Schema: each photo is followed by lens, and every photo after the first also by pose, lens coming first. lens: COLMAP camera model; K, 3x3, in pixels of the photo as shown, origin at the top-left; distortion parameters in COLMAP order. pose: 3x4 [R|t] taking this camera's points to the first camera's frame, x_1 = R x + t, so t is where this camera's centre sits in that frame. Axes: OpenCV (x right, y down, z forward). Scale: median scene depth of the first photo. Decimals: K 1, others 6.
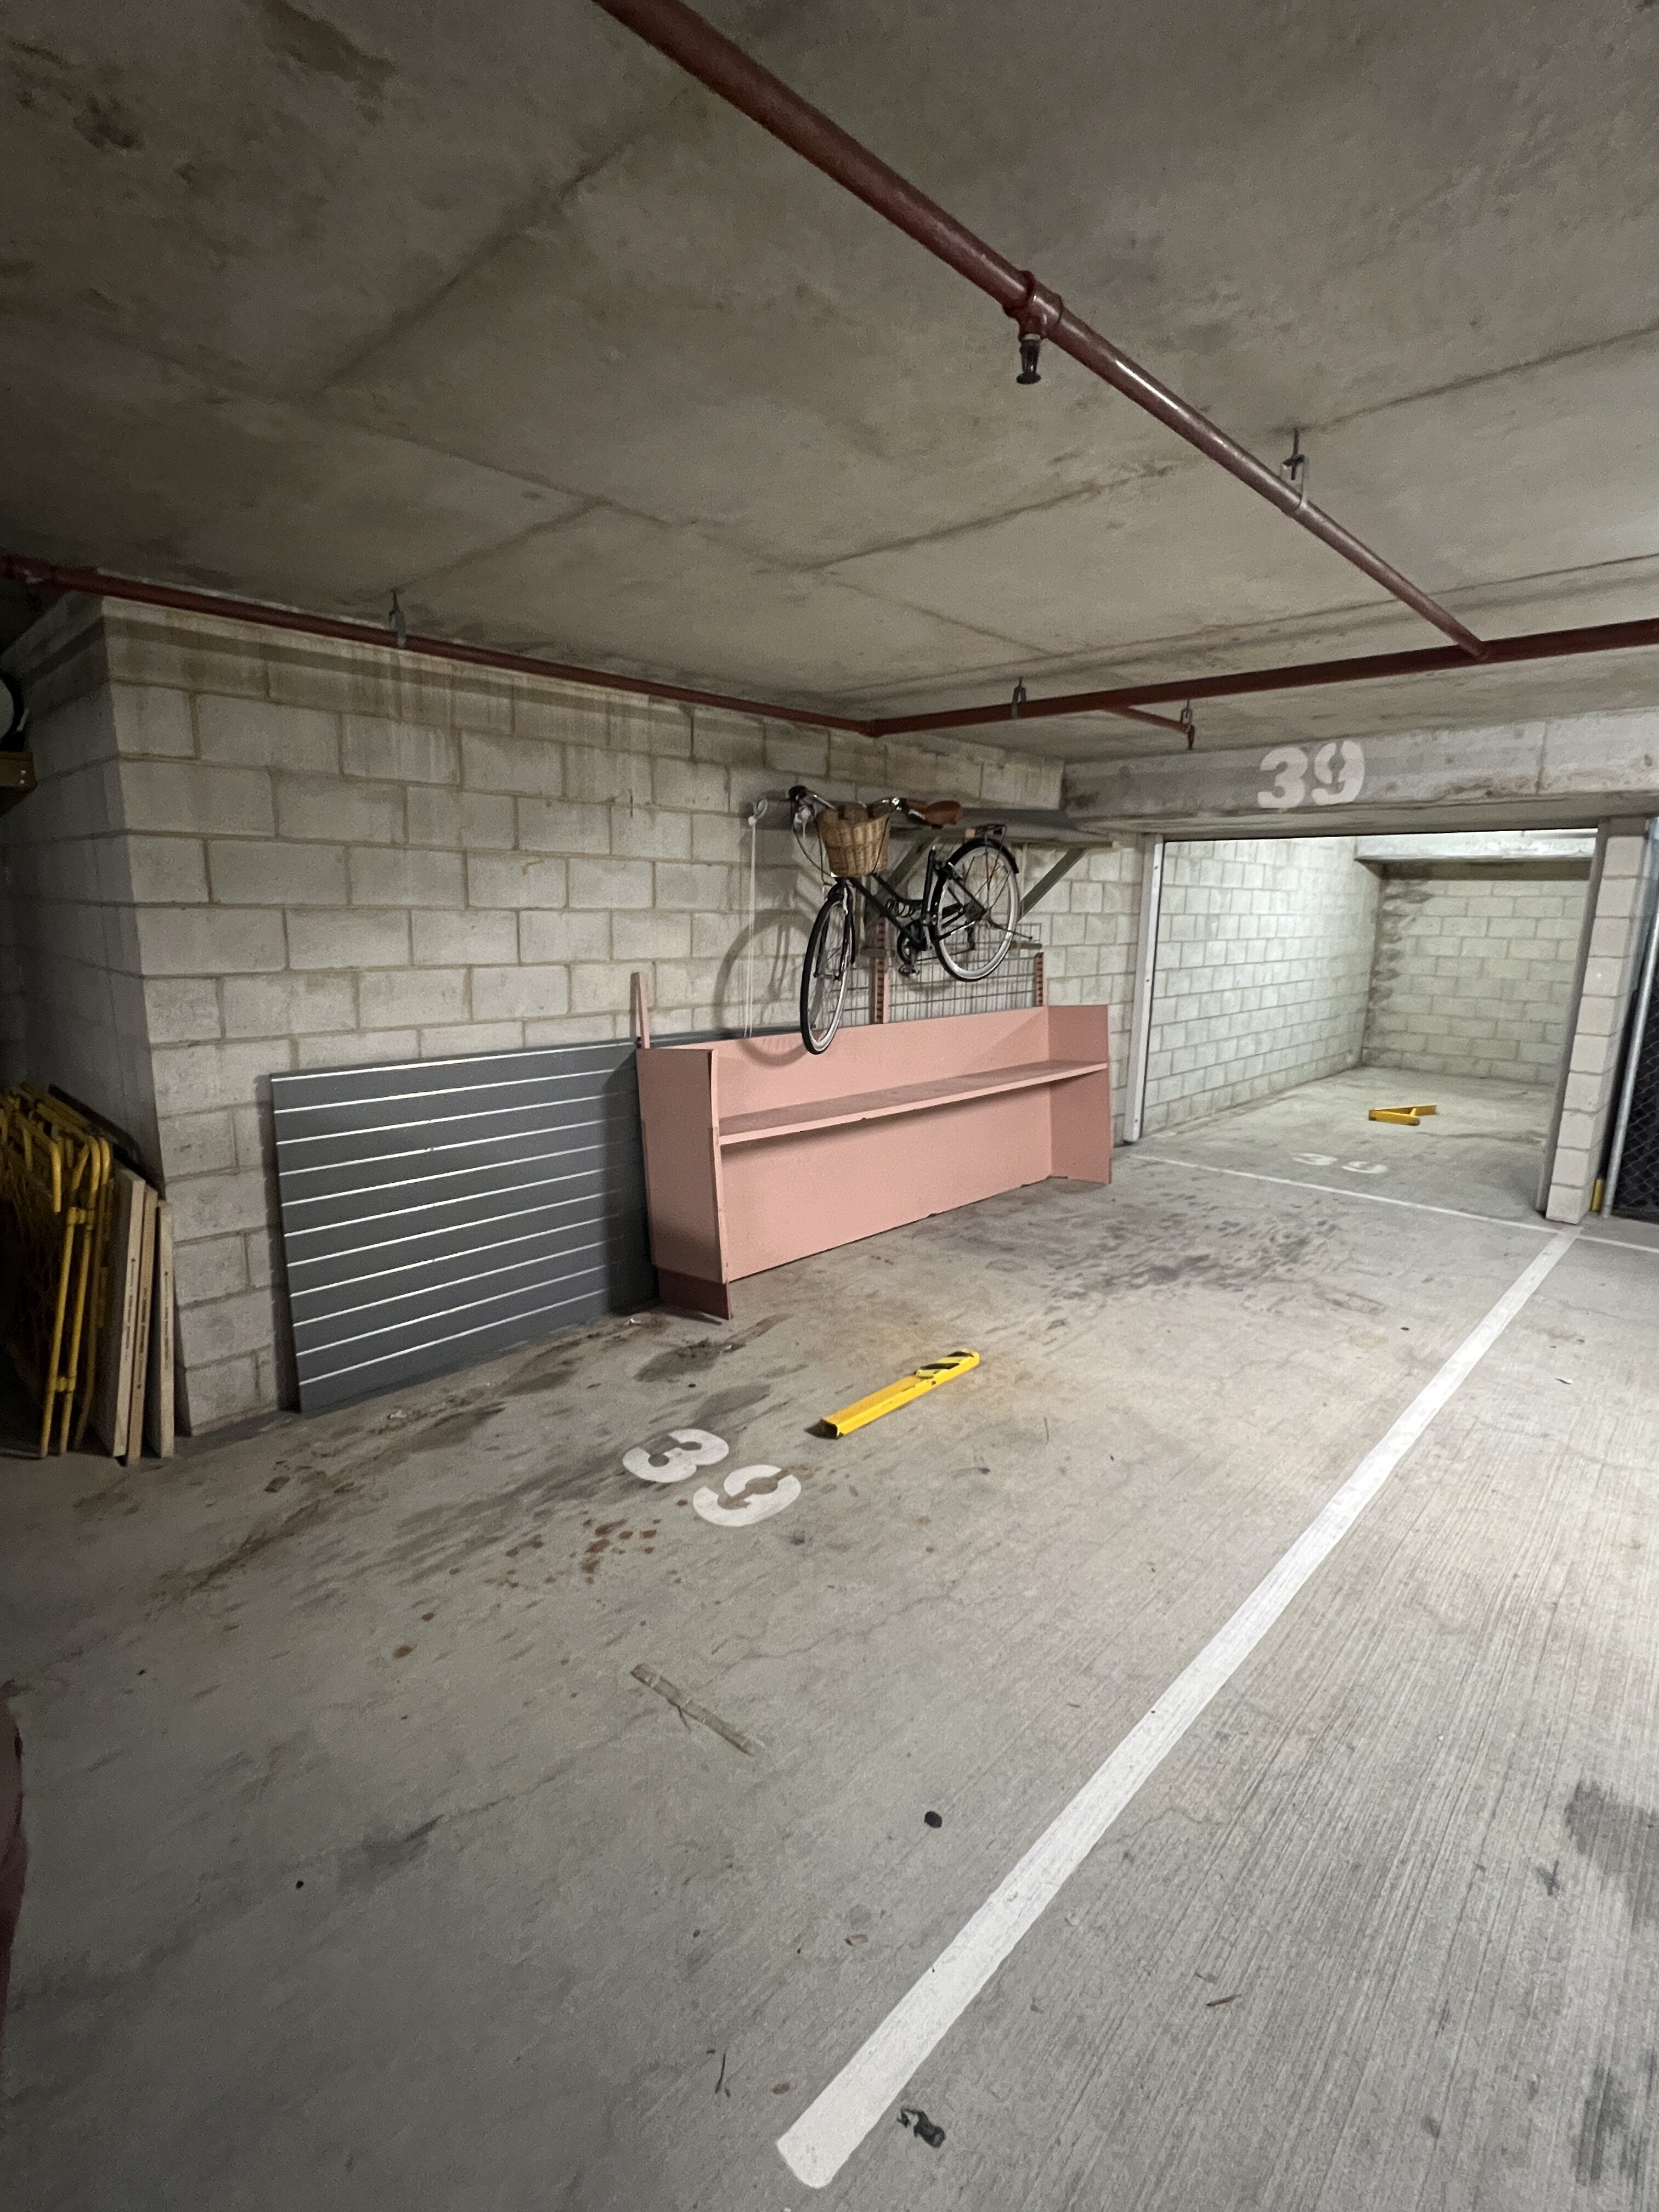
lens RADIAL K [[1034.9, 0, 825.5], [0, 1034.9, 1104.3], [0, 0, 1]] dist [-0.002379, 0.000401]
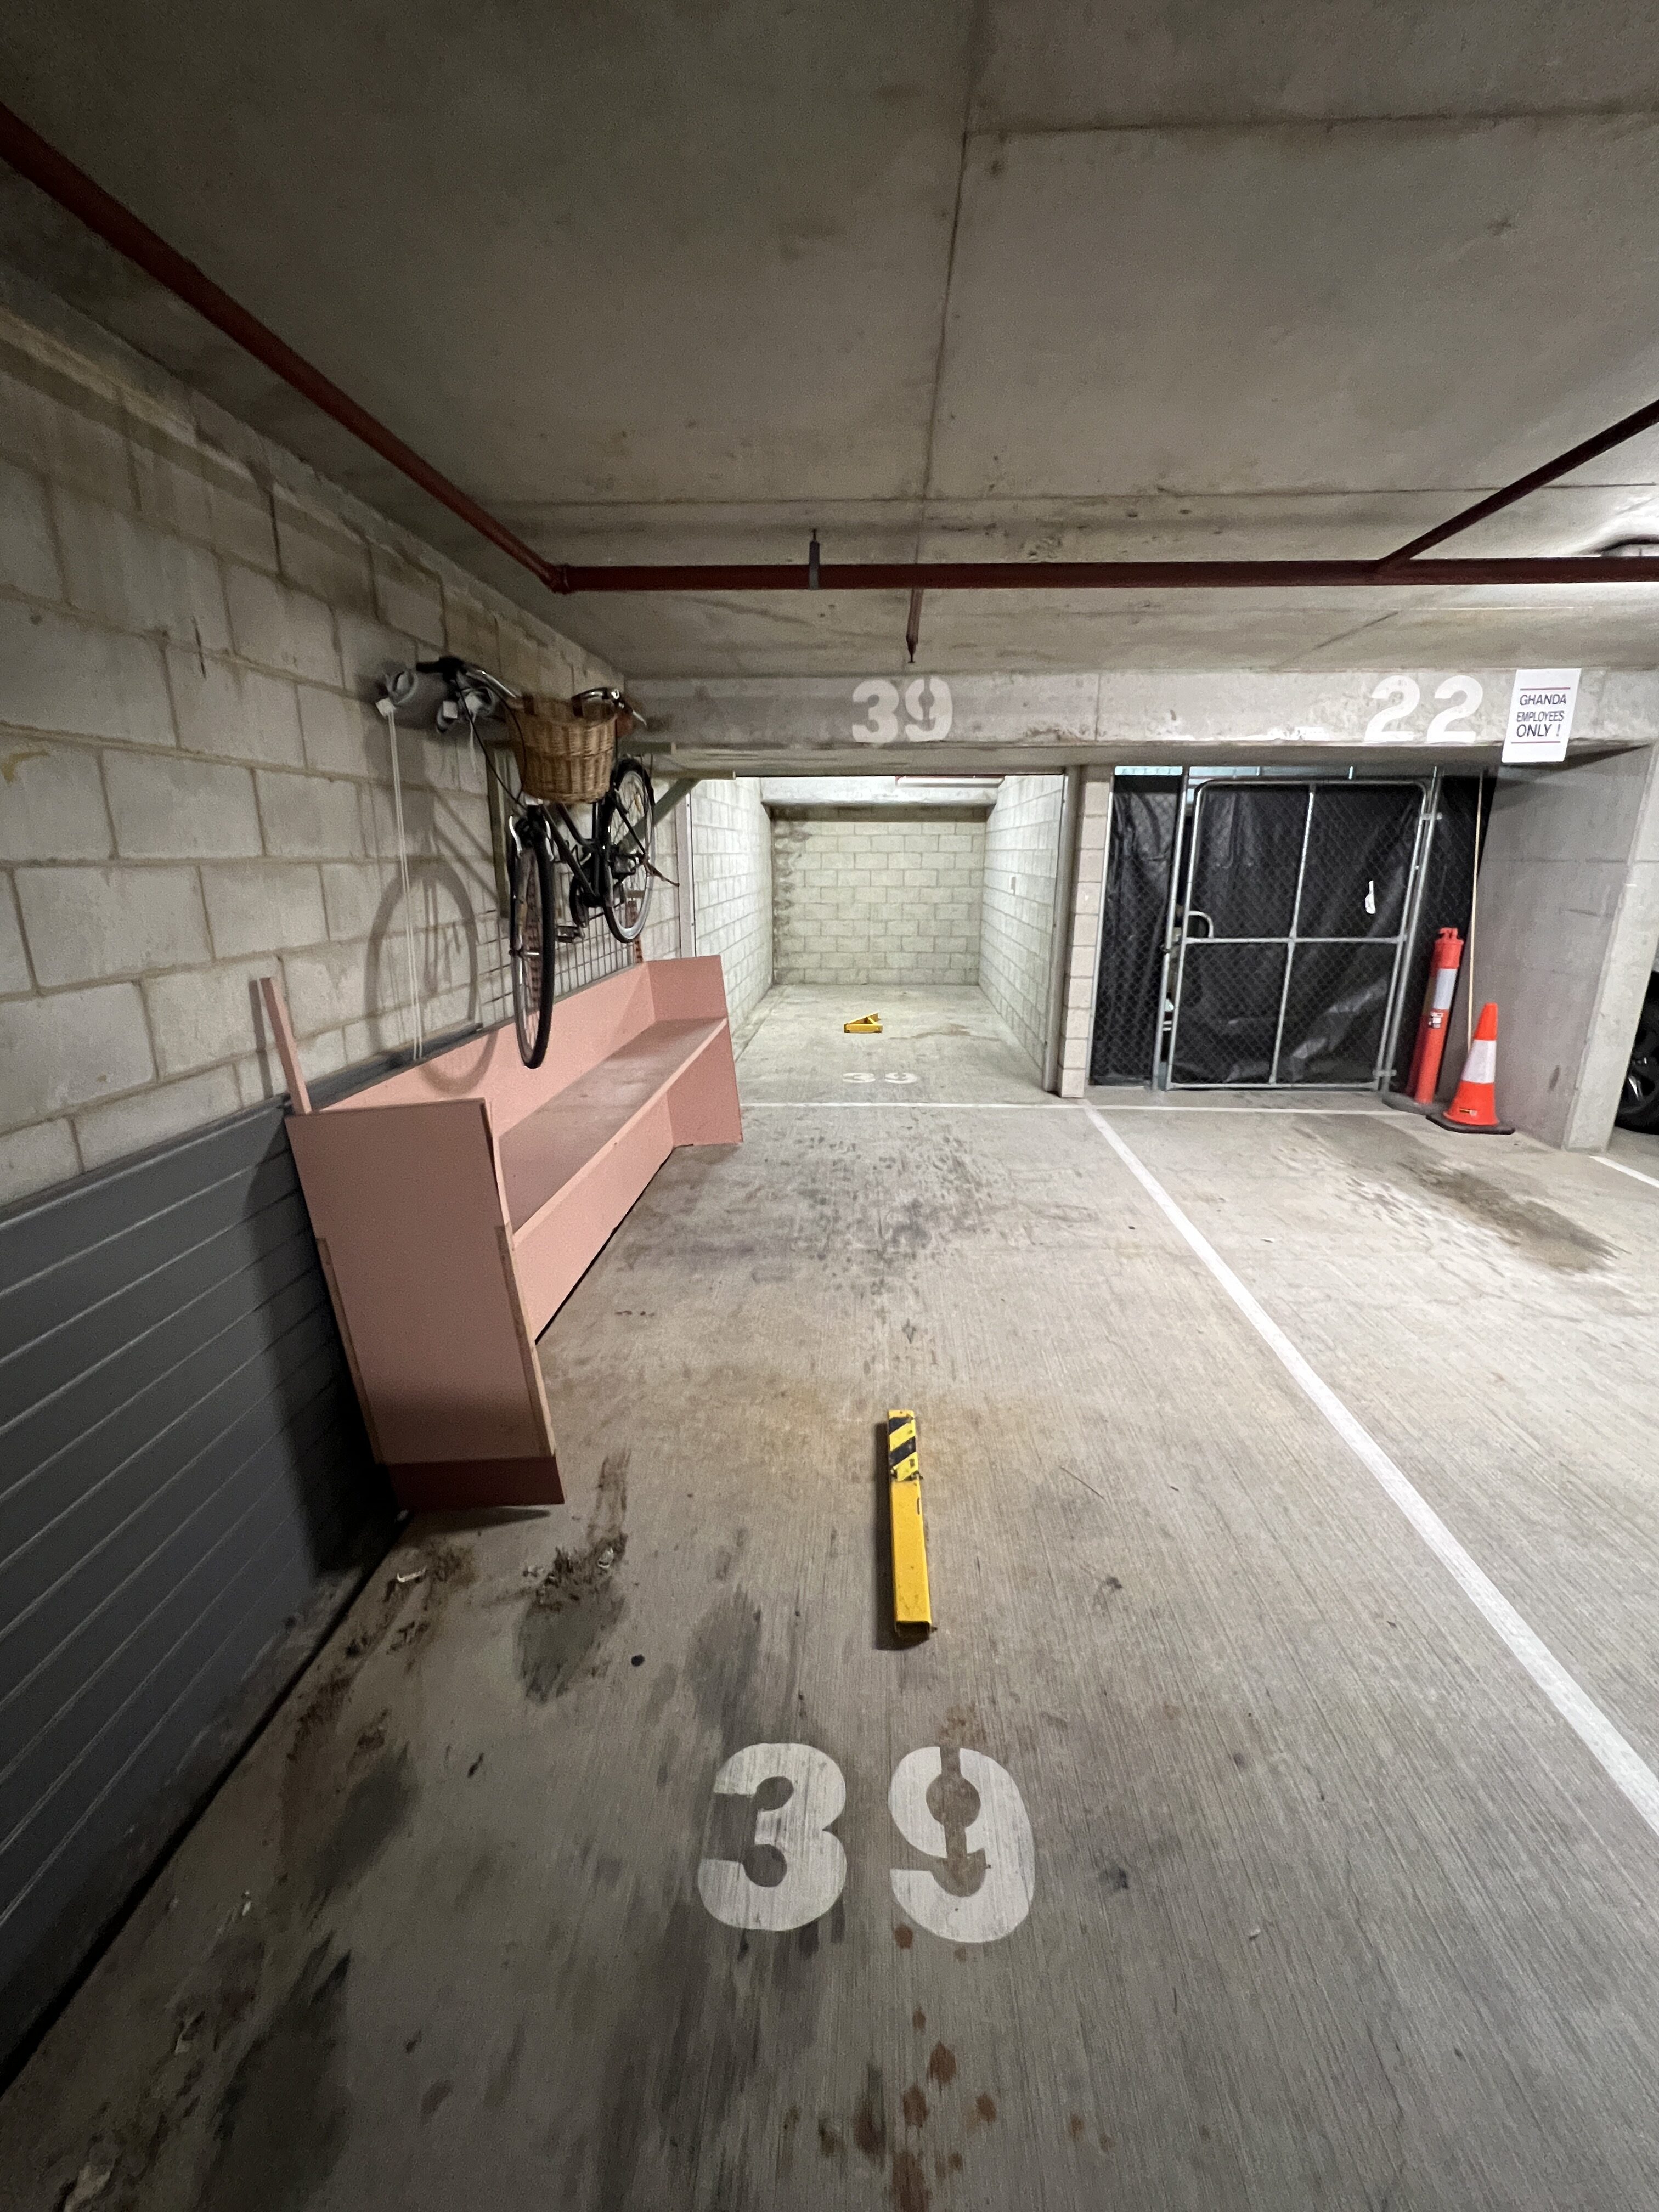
lens RADIAL K [[907.4, 0, 825.2], [0, 907.4, 1105.3], [0, 0, 1]] dist [0.002127, -0.000896]
pose [[0.760315, -0.190236, 0.621073, -0.317539], [0.136188, 0.981587, 0.133941, -0.103195], [-0.635117, -0.017254, 0.772223, 0.534277]]
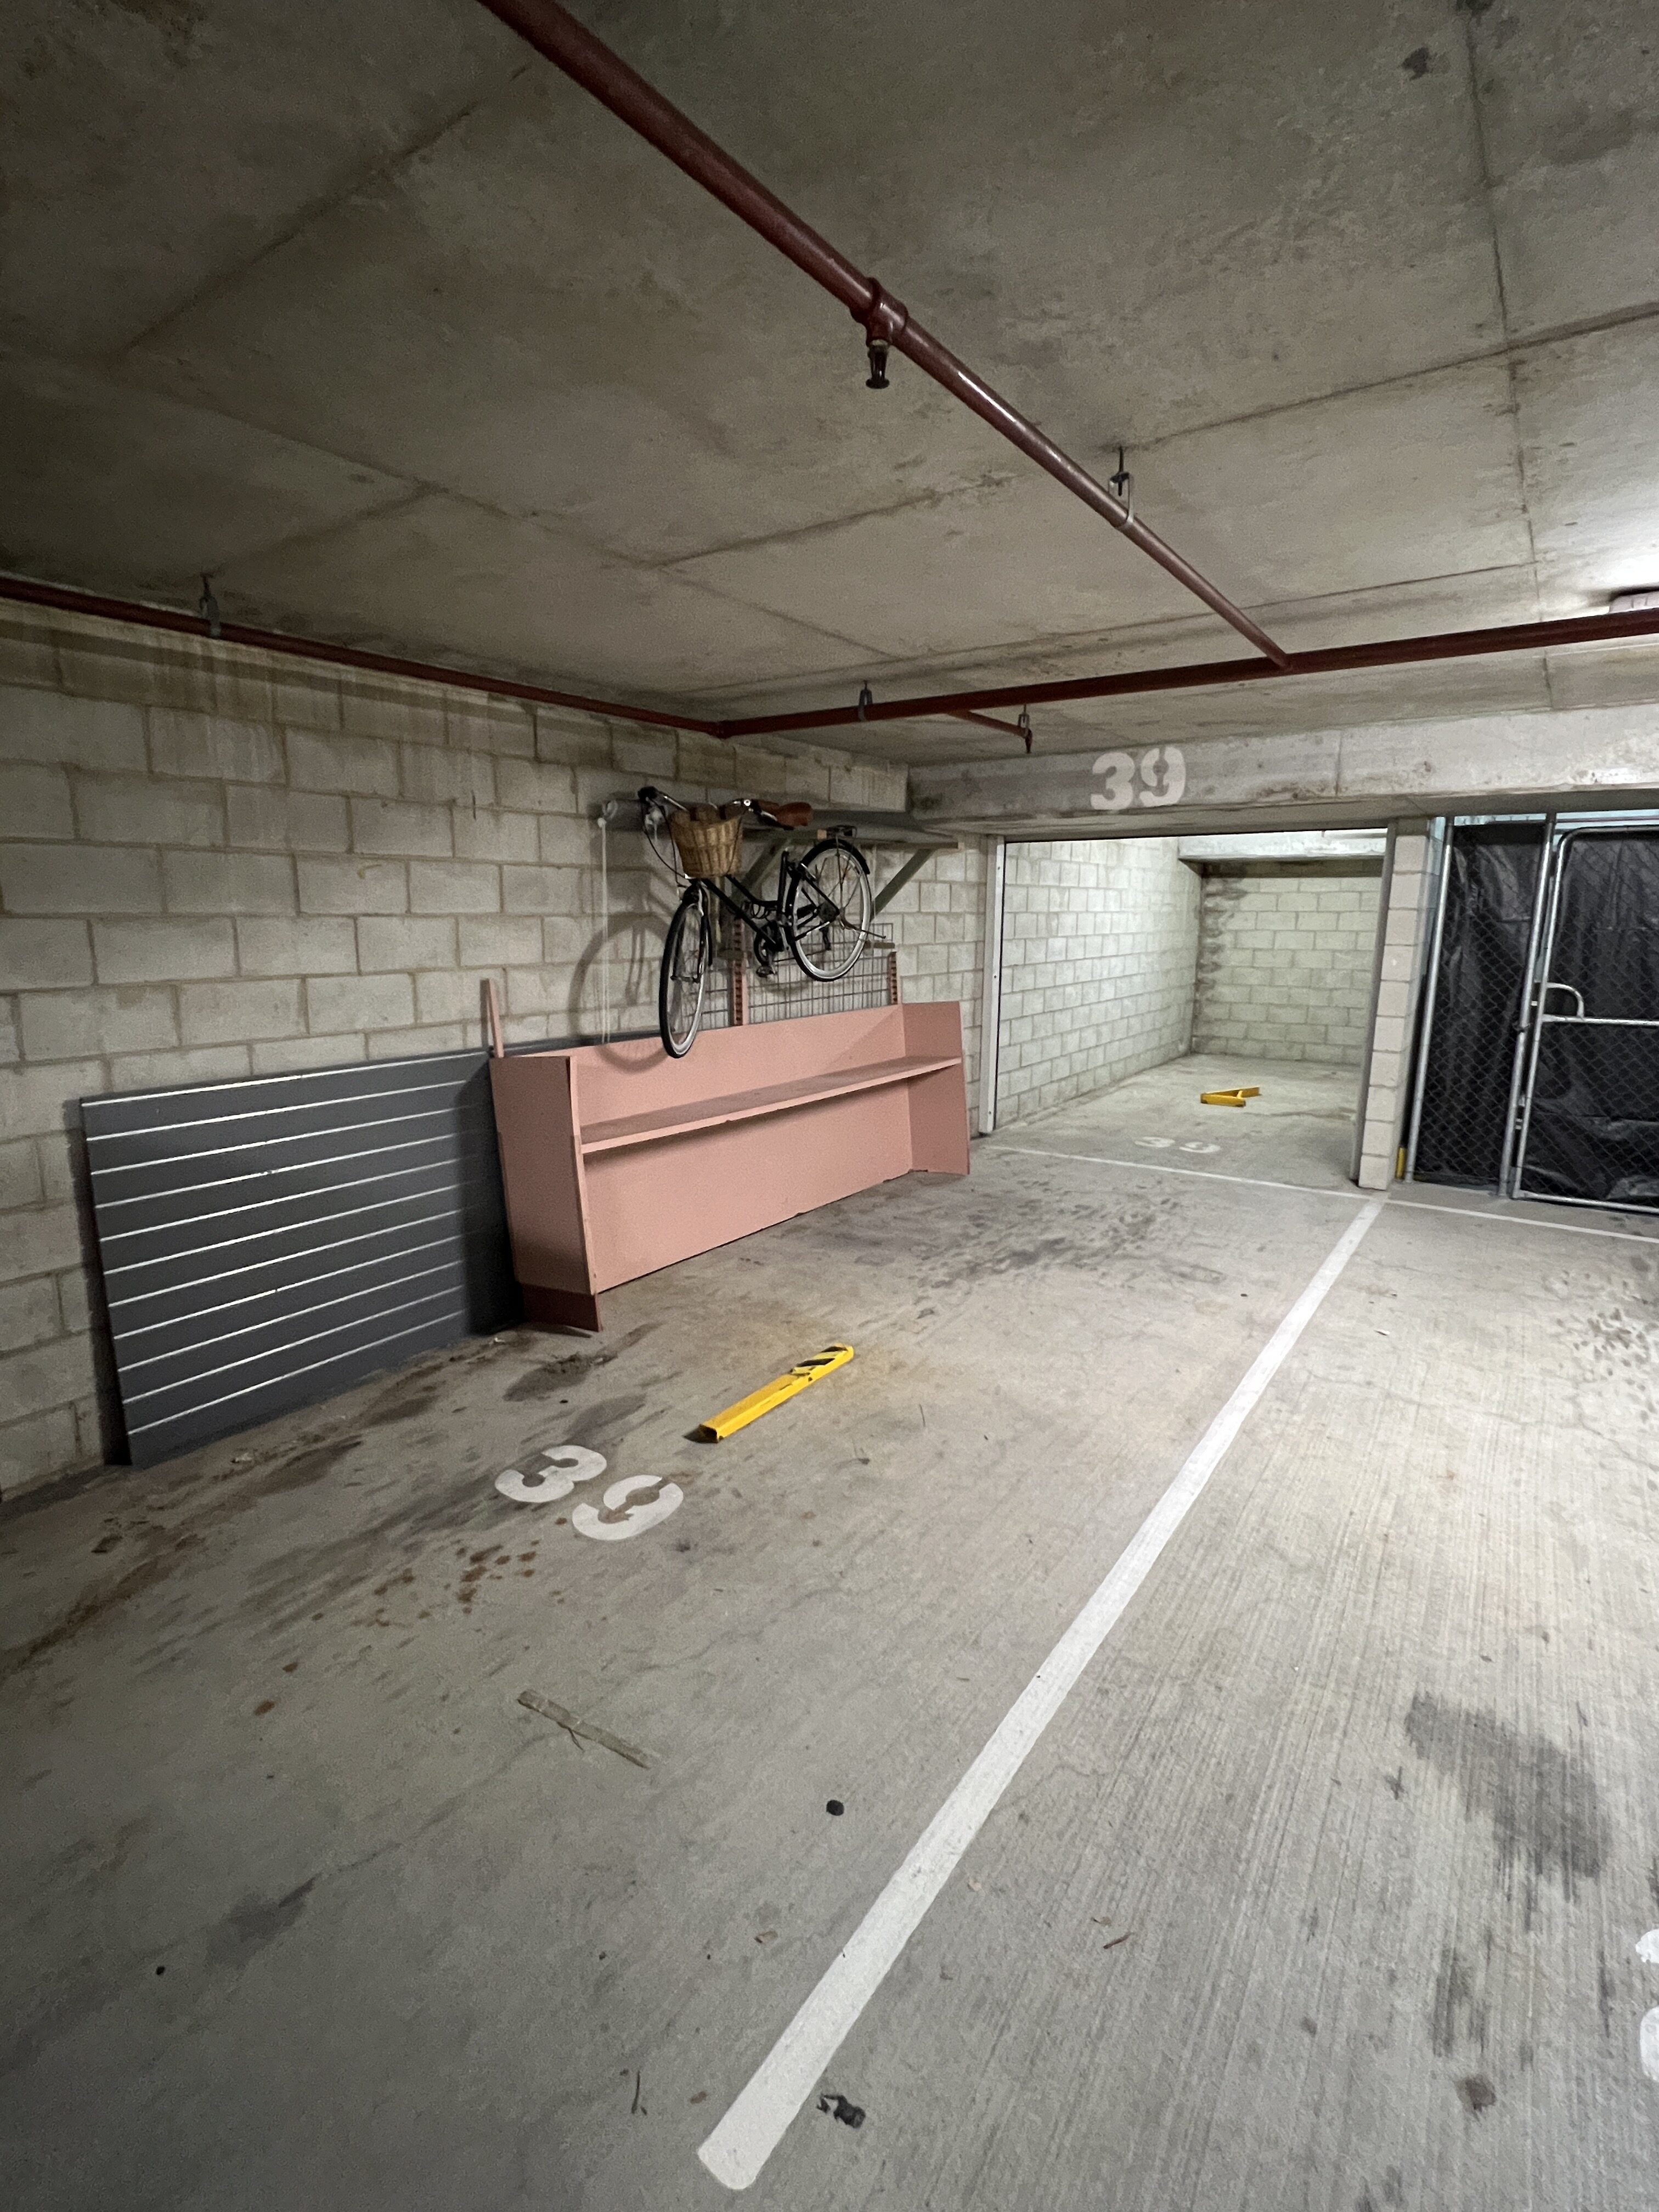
lens RADIAL K [[1034.9, 0, 829.7], [0, 1034.9, 1105.8], [0, 0, 1]] dist [-0.002379, 0.000401]
pose [[0.989098, -0.040569, 0.141557, -0.008457], [0.040952, 0.999161, 0.000207, 0.003855], [-0.141447, 0.005592, 0.989930, -0.000846]]
